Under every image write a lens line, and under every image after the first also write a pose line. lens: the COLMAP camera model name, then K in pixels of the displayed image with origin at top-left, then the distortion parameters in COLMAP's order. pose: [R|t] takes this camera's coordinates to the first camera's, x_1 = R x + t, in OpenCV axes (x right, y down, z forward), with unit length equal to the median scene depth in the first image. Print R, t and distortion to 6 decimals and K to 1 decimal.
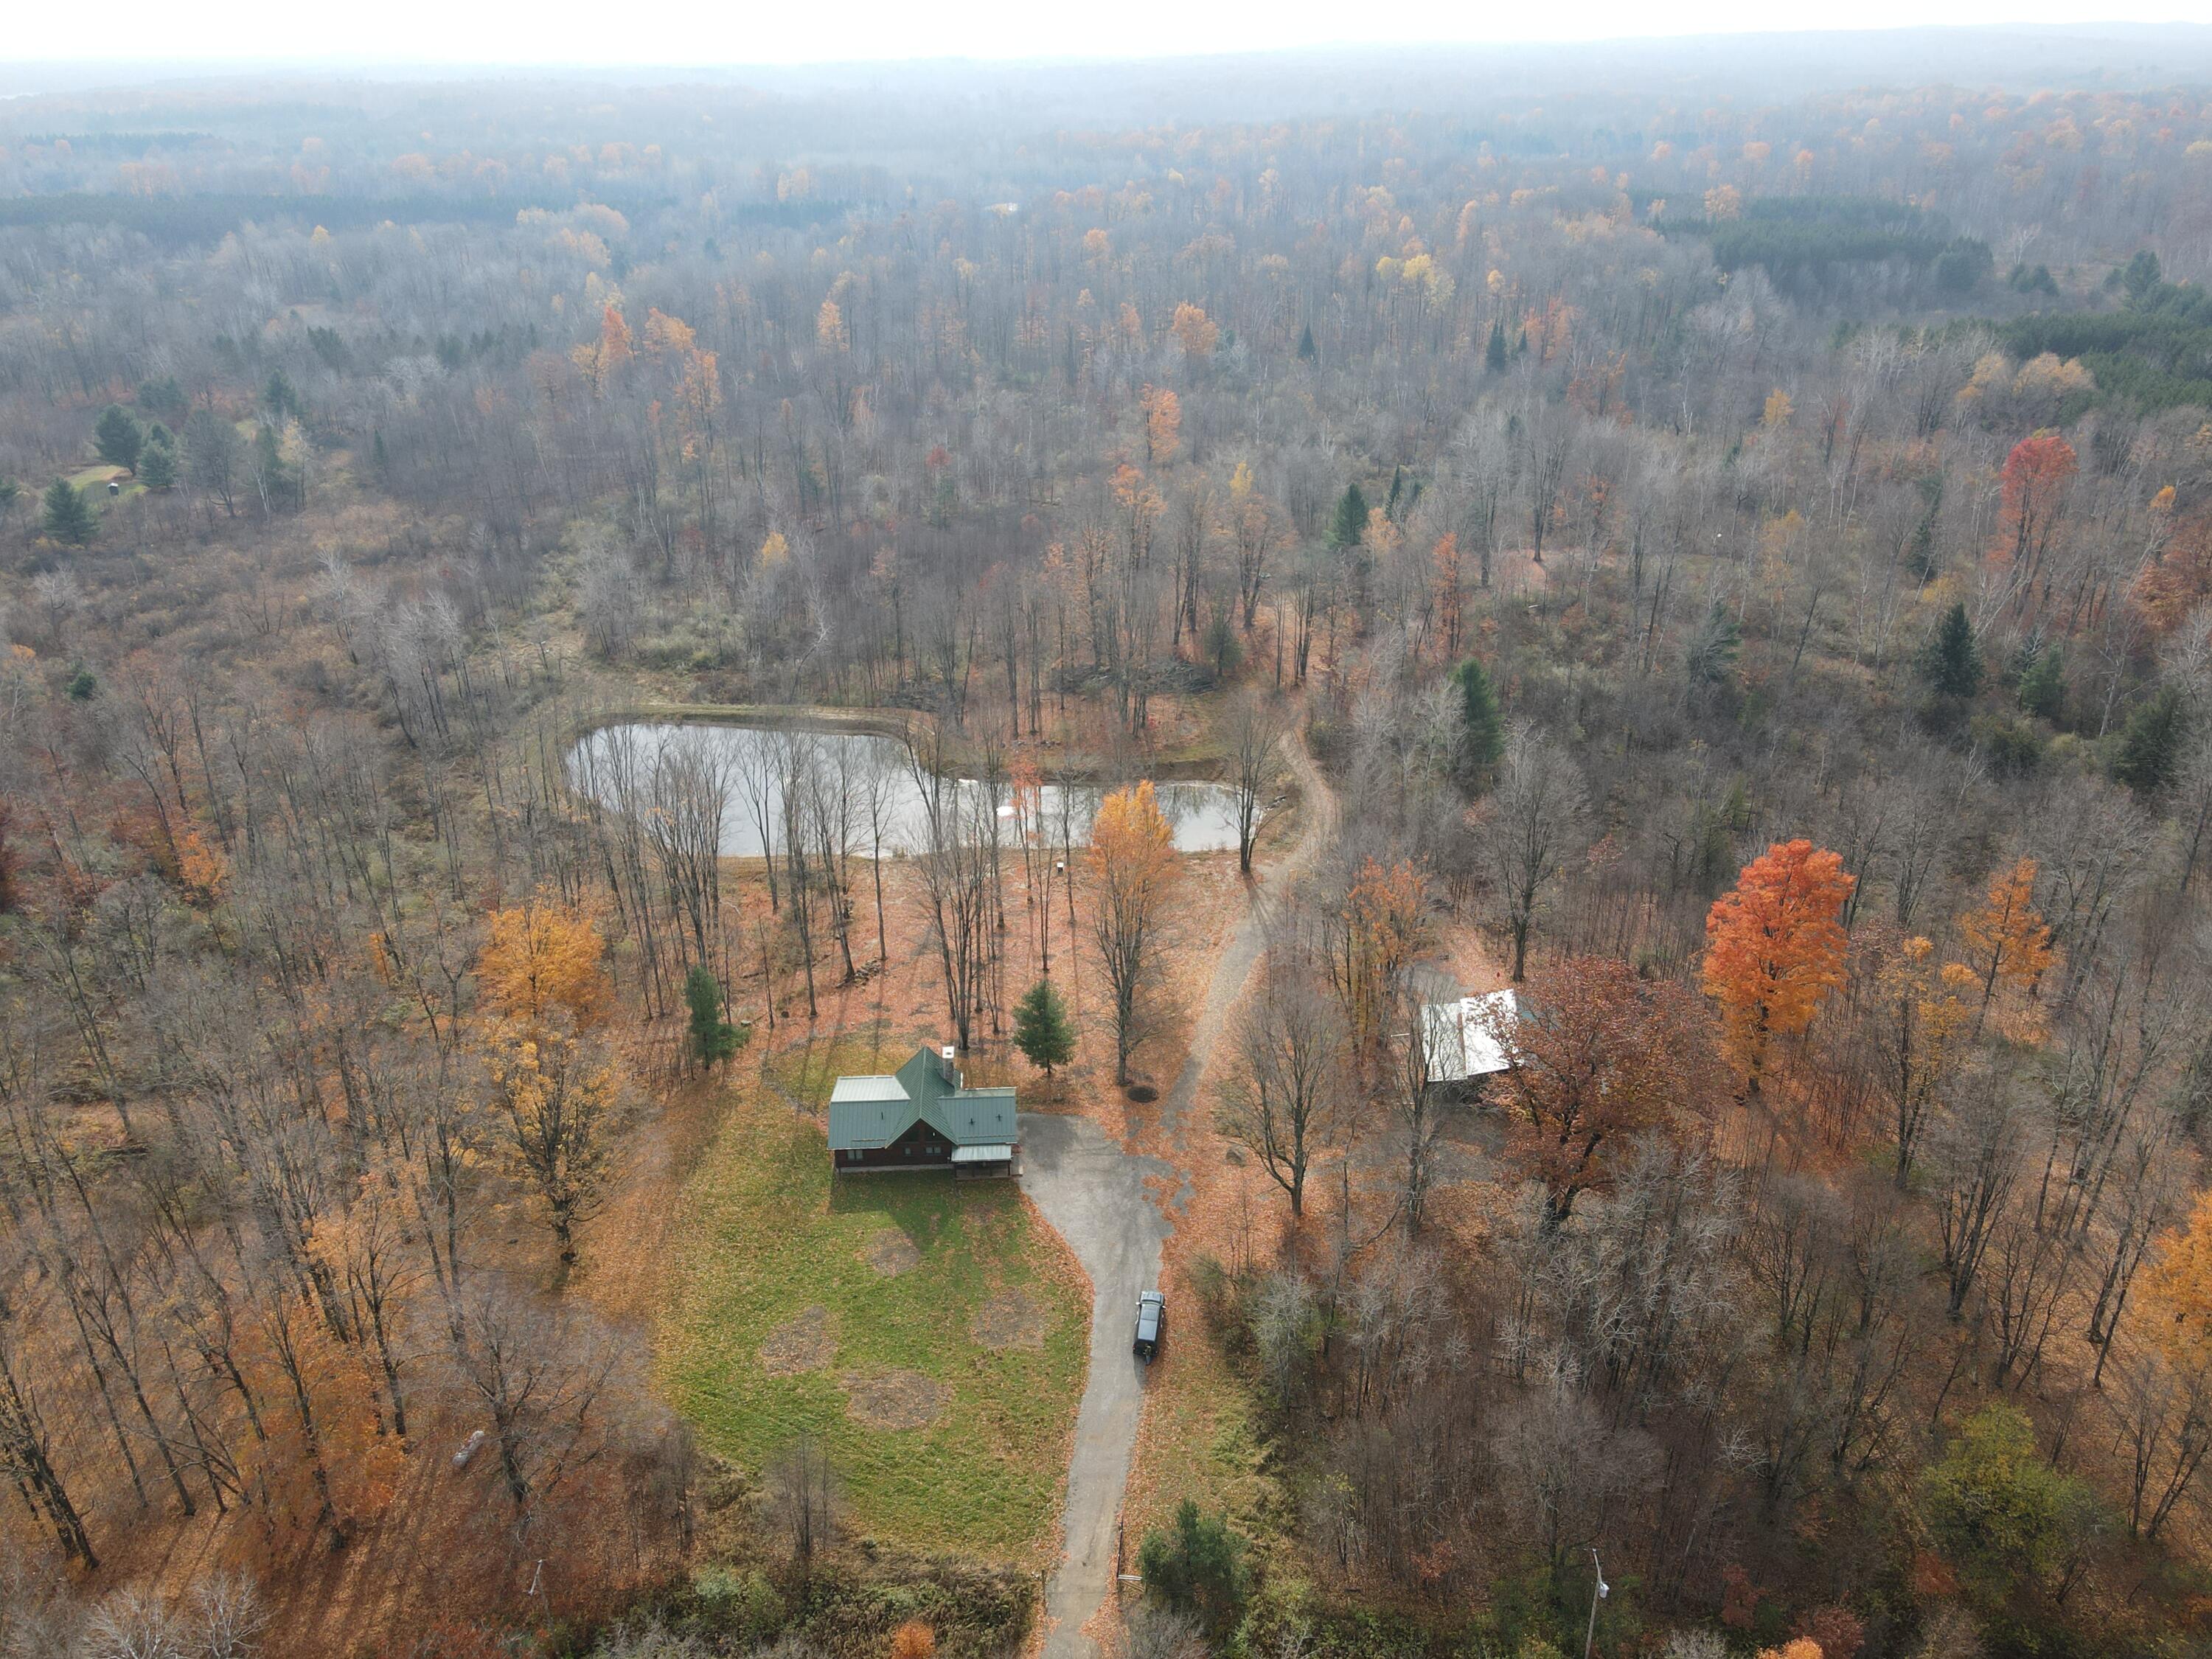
lens RADIAL K [[1610.9, 0, 1106.4], [0, 1610.9, 843.7], [0, 0, 1]] dist [0.016963, -0.002254]
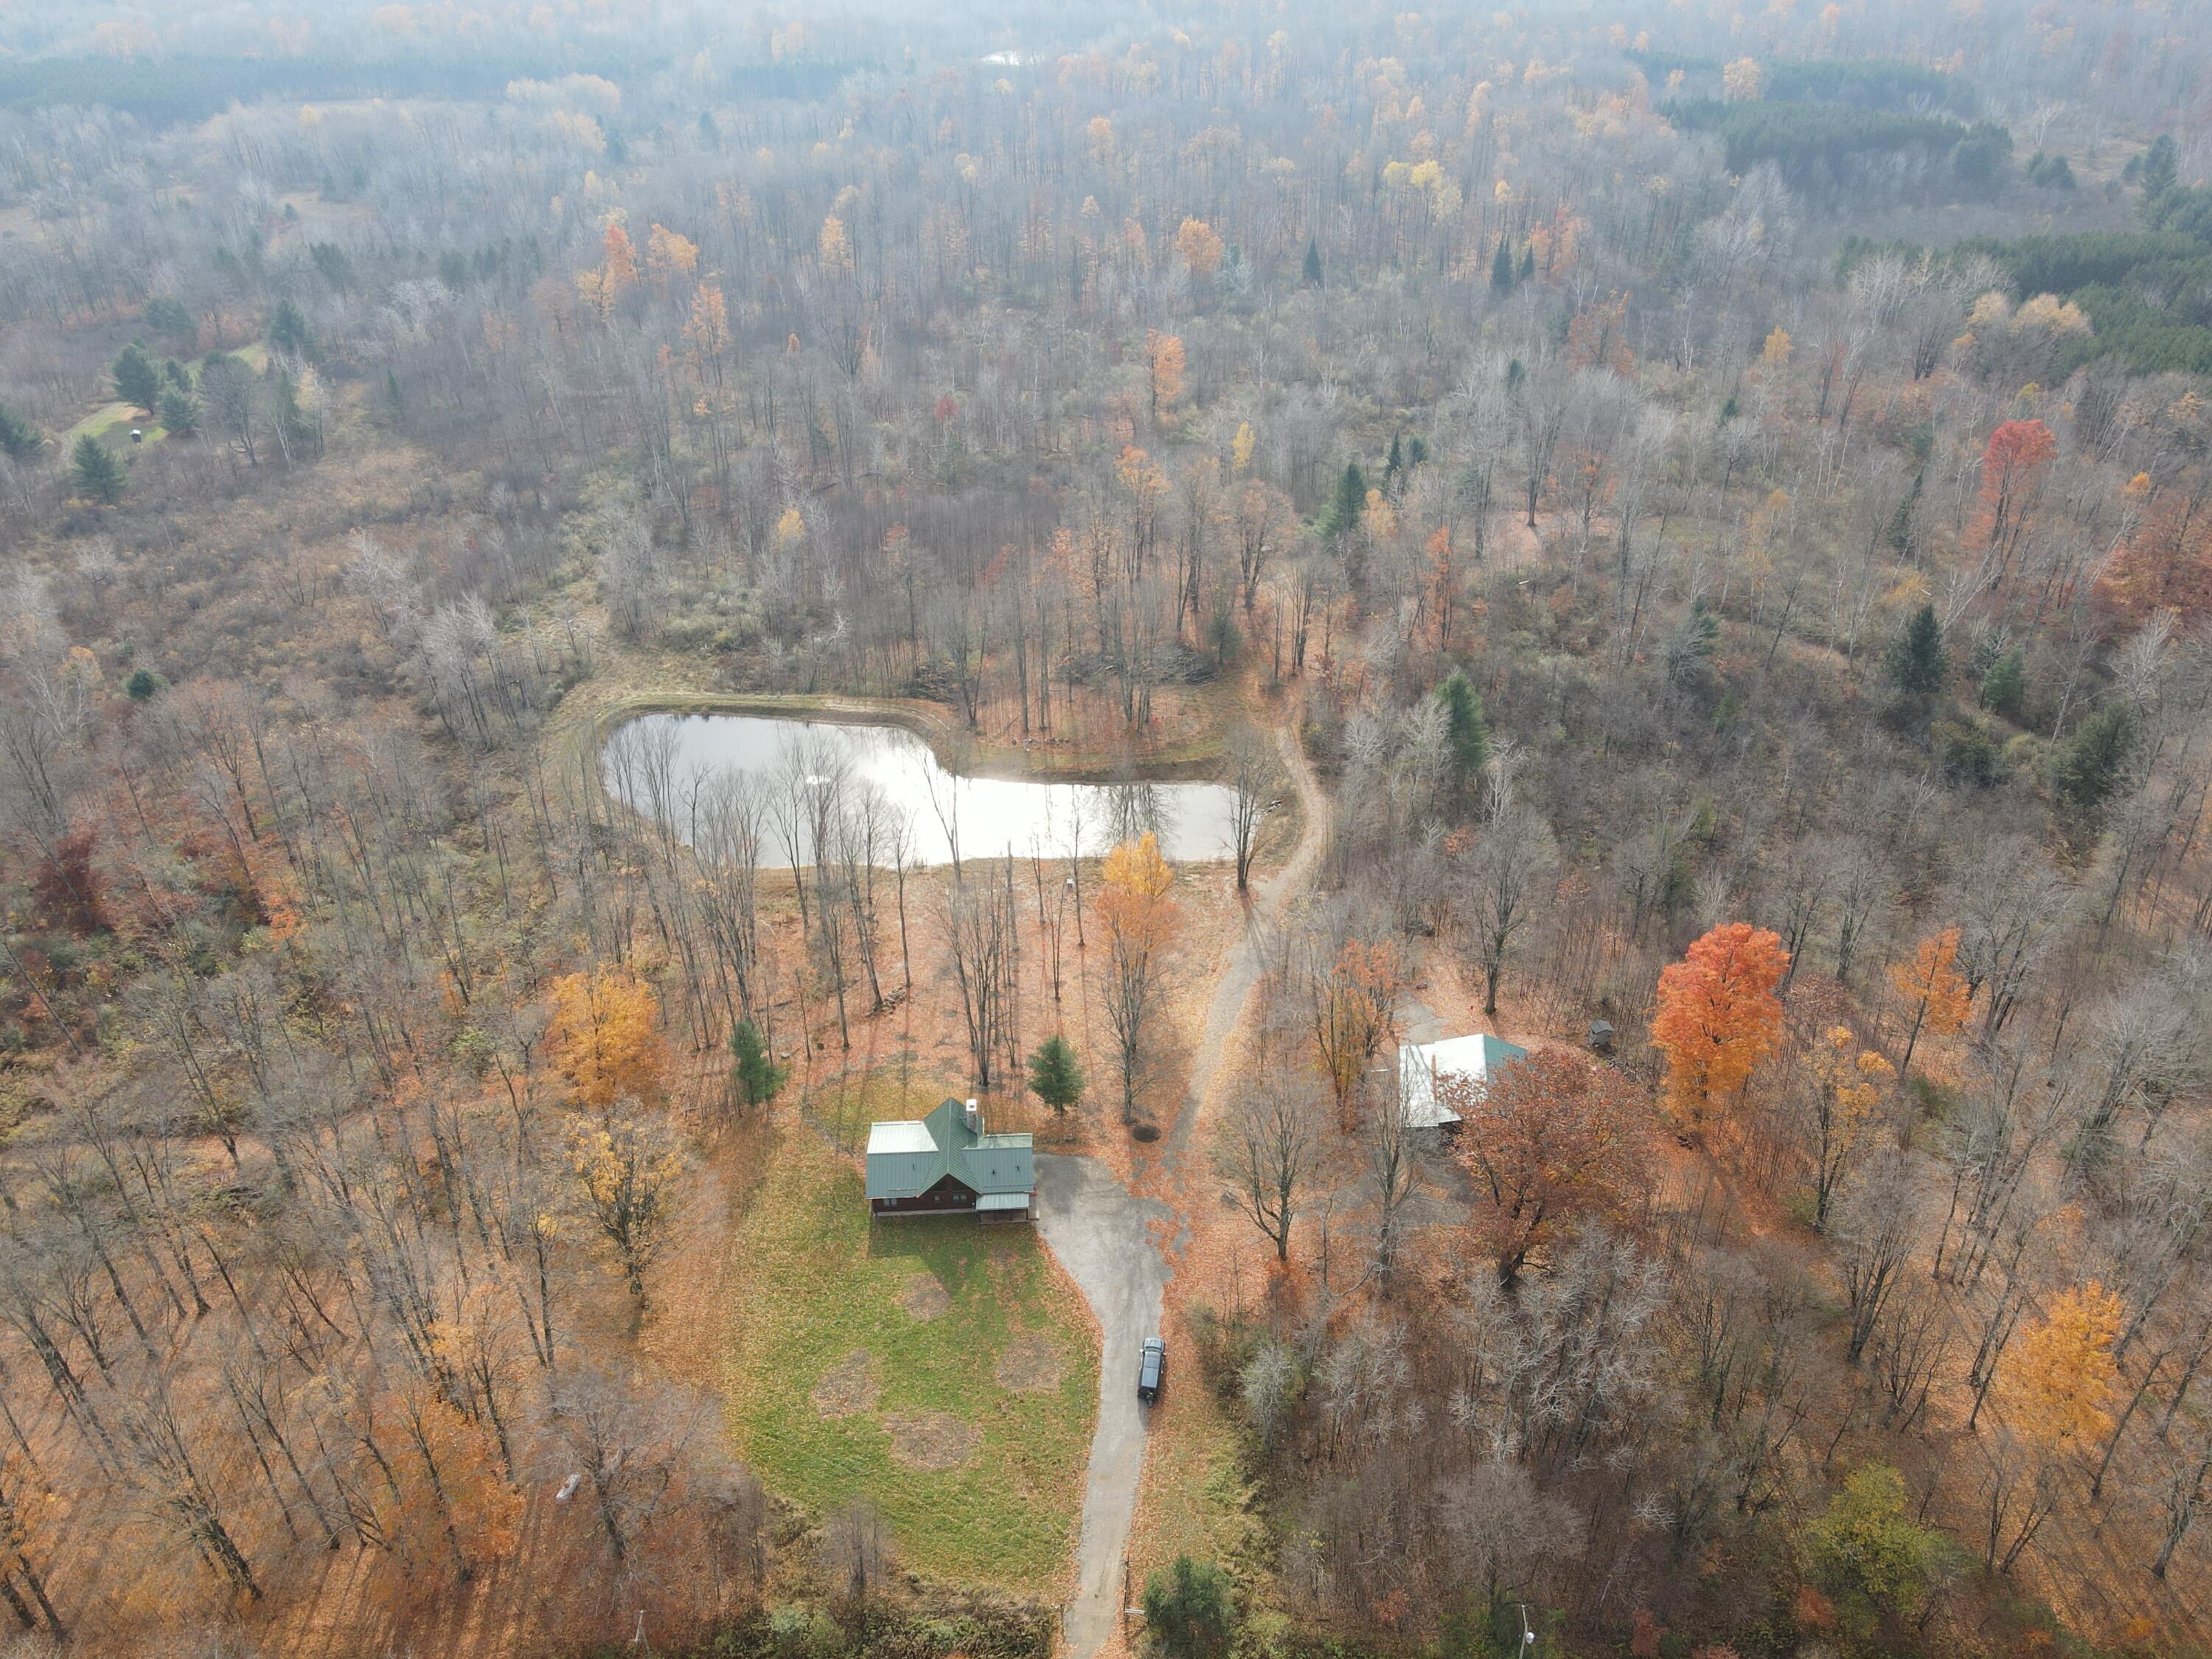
lens RADIAL K [[1610.9, 0, 1107.1], [0, 1610.9, 839.9], [0, 0, 1]] dist [0.016963, -0.002254]
pose [[0.999995, -0.001893, -0.002663, -0.001079], [0.002160, 0.994567, 0.104080, -0.166206], [0.002452, -0.104086, 0.994565, -0.086298]]
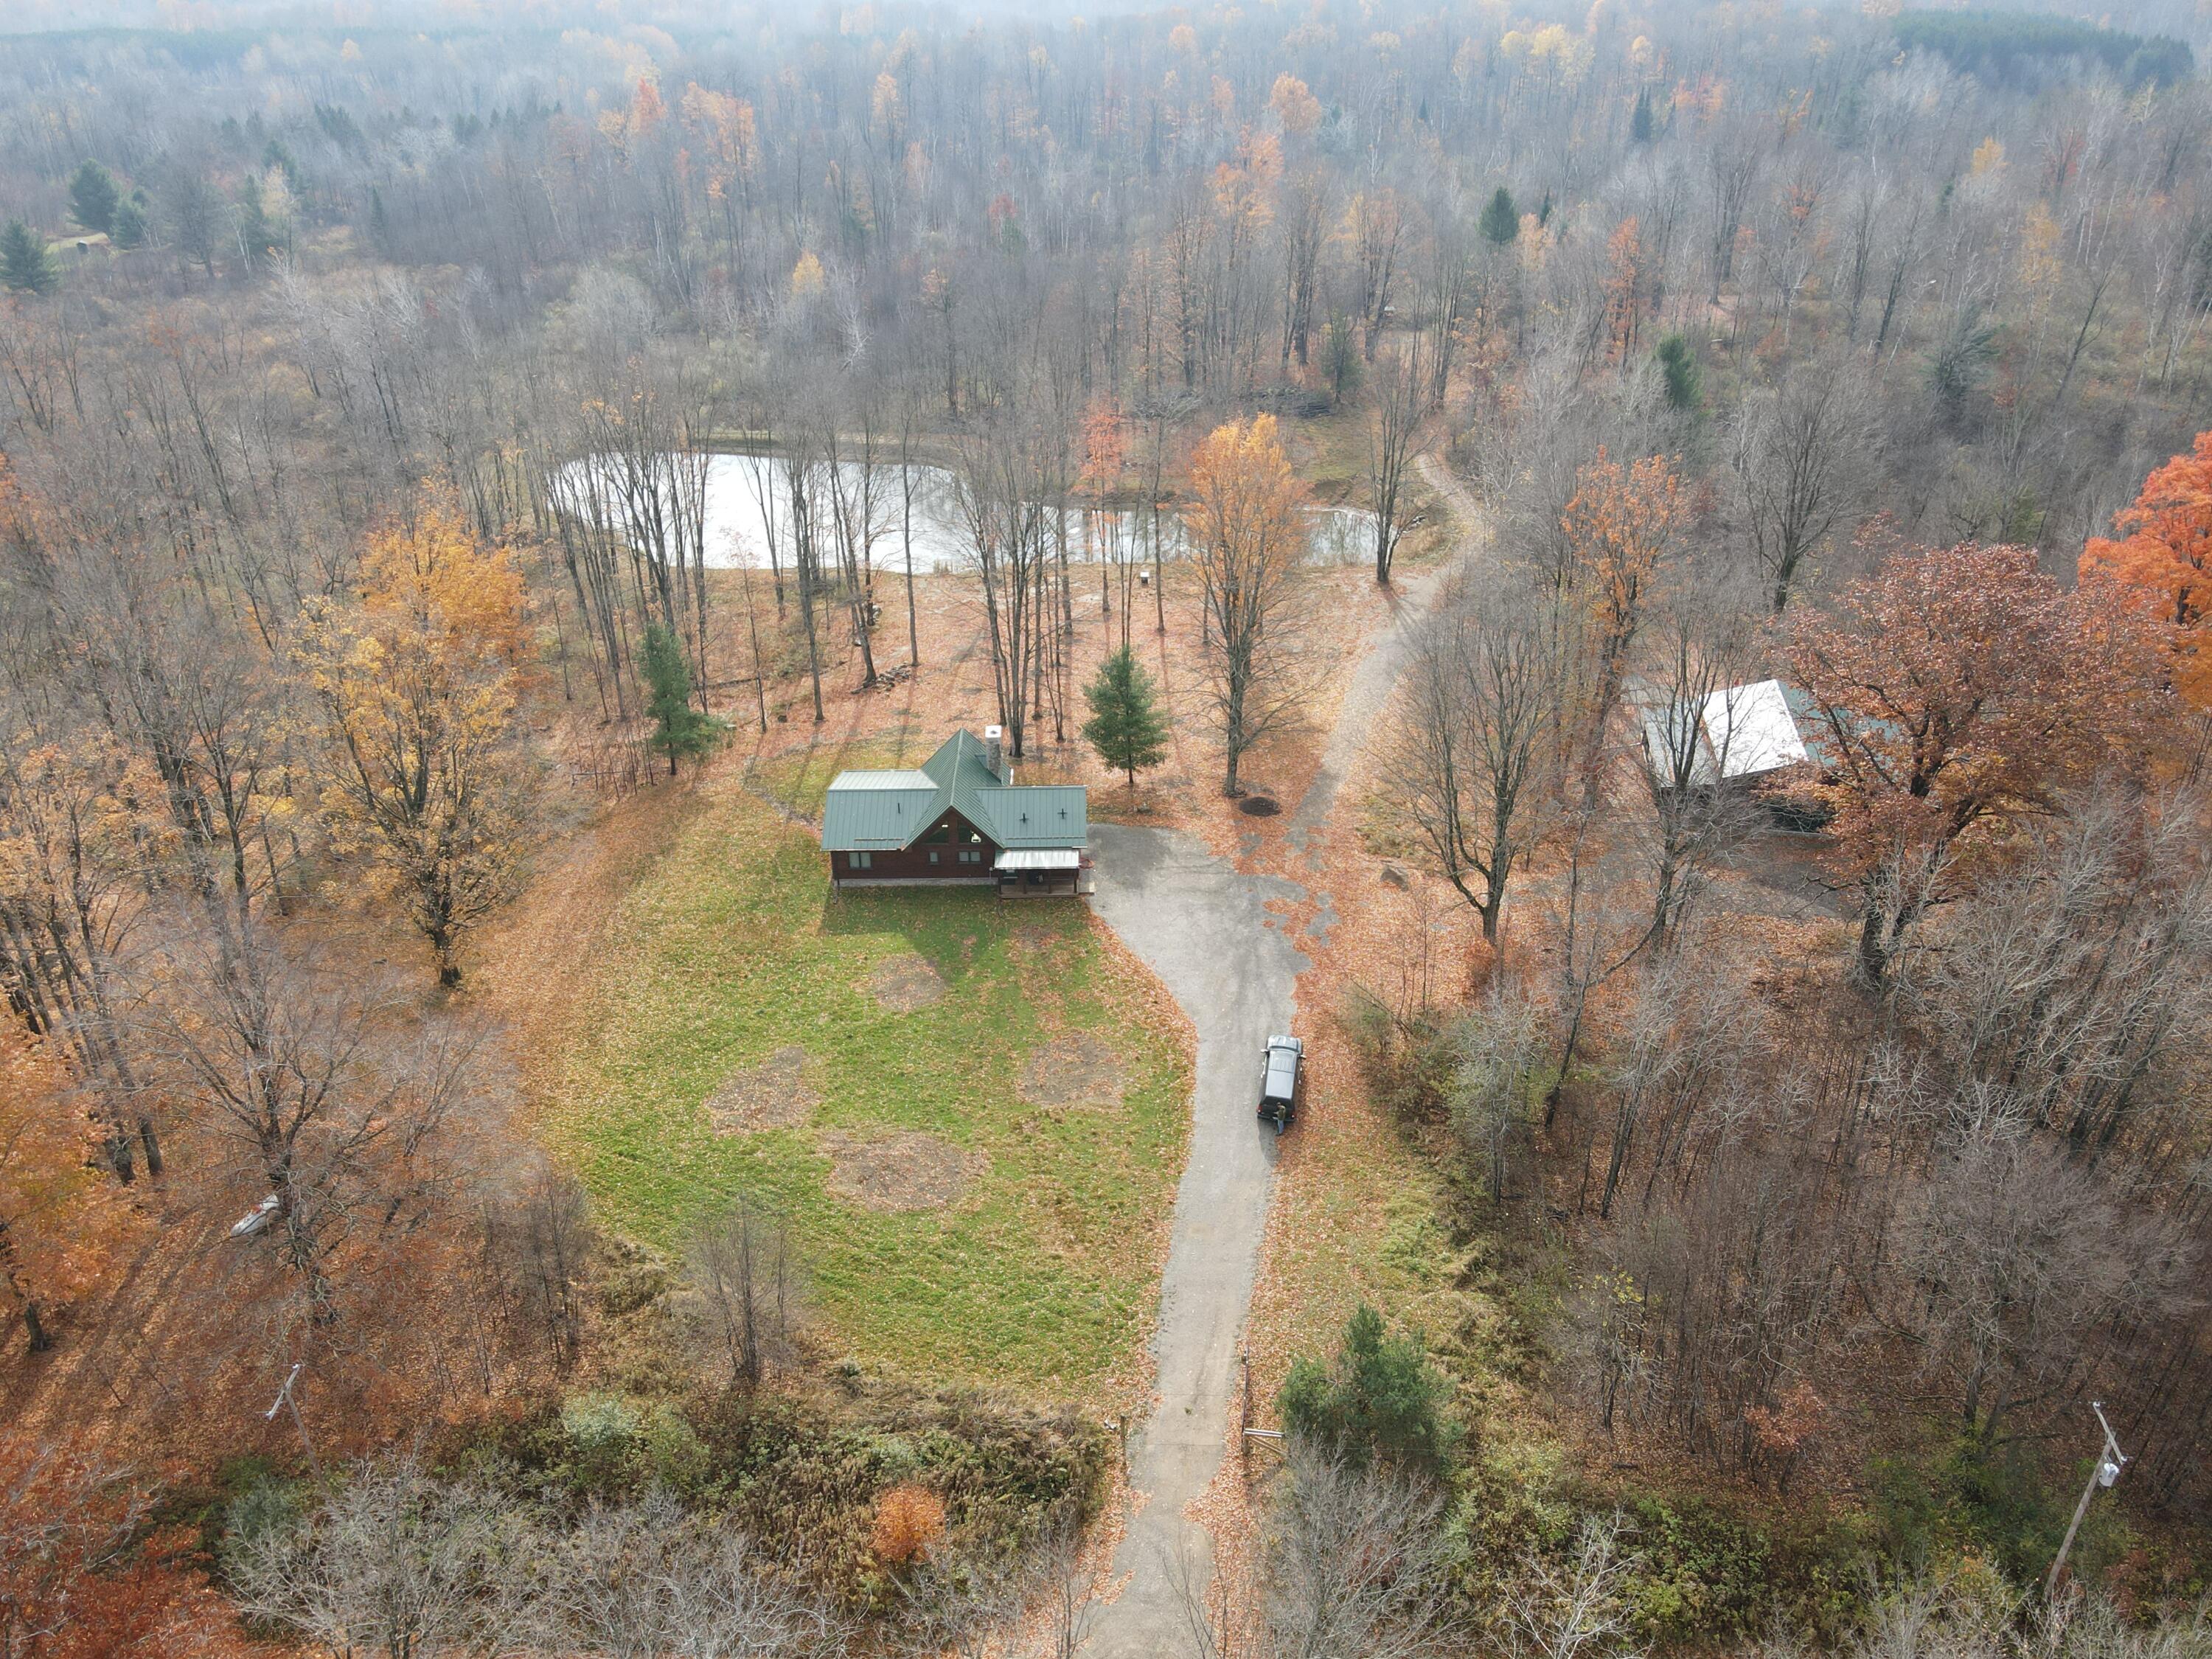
lens RADIAL K [[1610.9, 0, 1104.1], [0, 1610.9, 834.3], [0, 0, 1]] dist [0.016963, -0.002254]
pose [[0.998984, 0.017511, -0.041517, -0.017722], [-0.016000, 0.999208, 0.036434, 0.146257], [0.042122, -0.035733, 0.998473, 0.279156]]
